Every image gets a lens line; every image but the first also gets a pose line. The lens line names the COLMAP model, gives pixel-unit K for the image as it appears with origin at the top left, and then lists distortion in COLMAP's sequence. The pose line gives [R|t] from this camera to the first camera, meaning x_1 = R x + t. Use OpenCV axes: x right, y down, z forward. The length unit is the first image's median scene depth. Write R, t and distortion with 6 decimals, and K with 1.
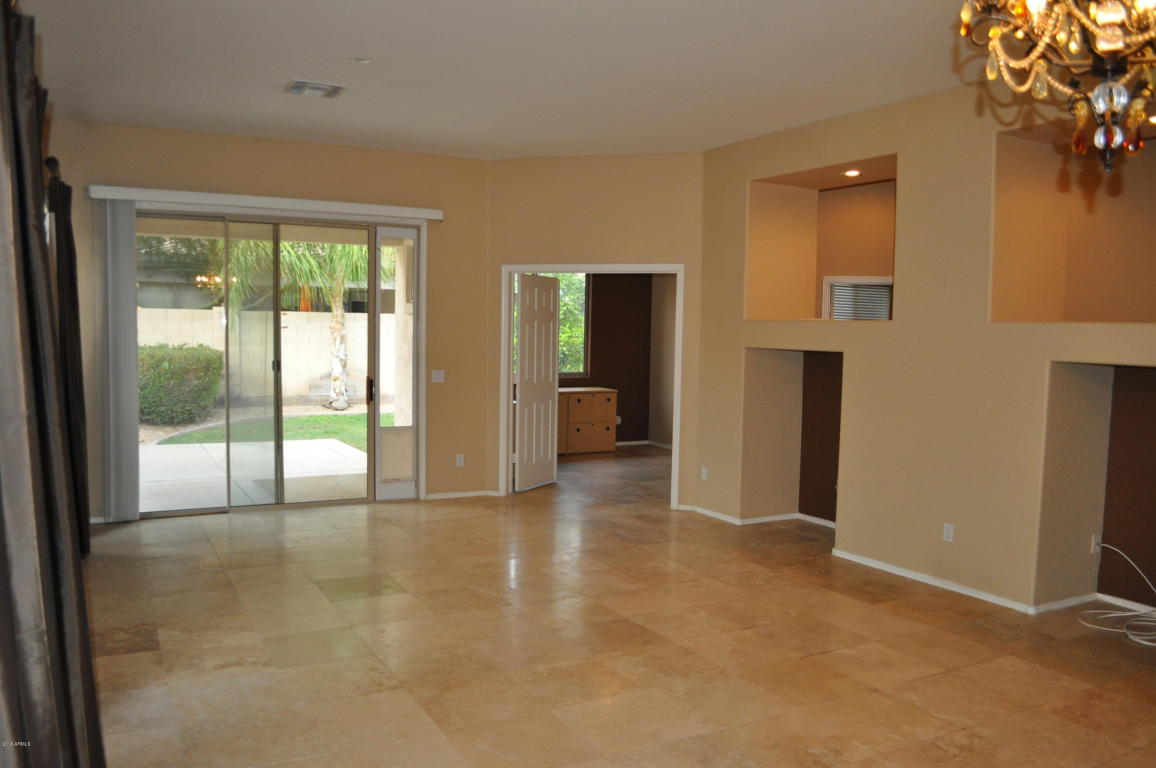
lens RADIAL K [[907.5, 0, 587.6], [0, 907.5, 409.6], [0, 0, 1]] dist [-0.075913, 0.011506]
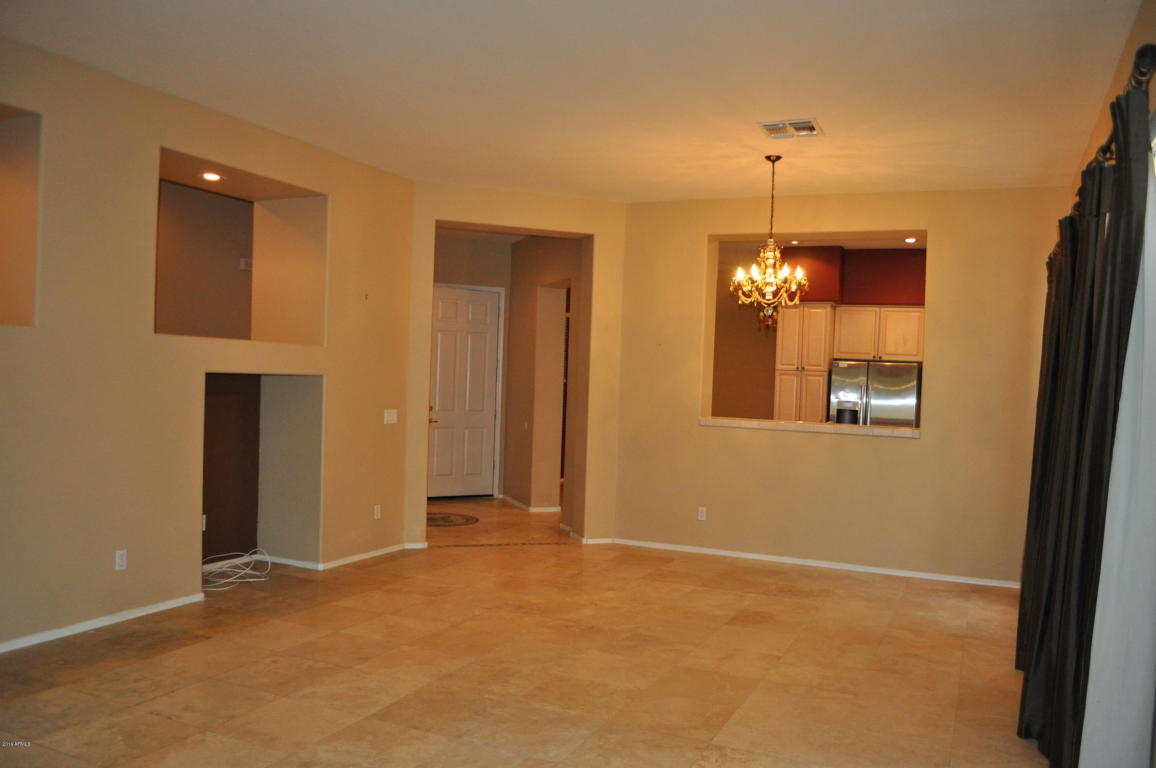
lens RADIAL K [[907.5, 0, 587.6], [0, 907.5, 409.6], [0, 0, 1]] dist [-0.075913, 0.011506]
pose [[-0.597688, -0.069652, 0.798698, -0.585357], [0.022871, 0.994332, 0.103828, -0.097195], [-0.801403, 0.080323, -0.592707, 1.114939]]
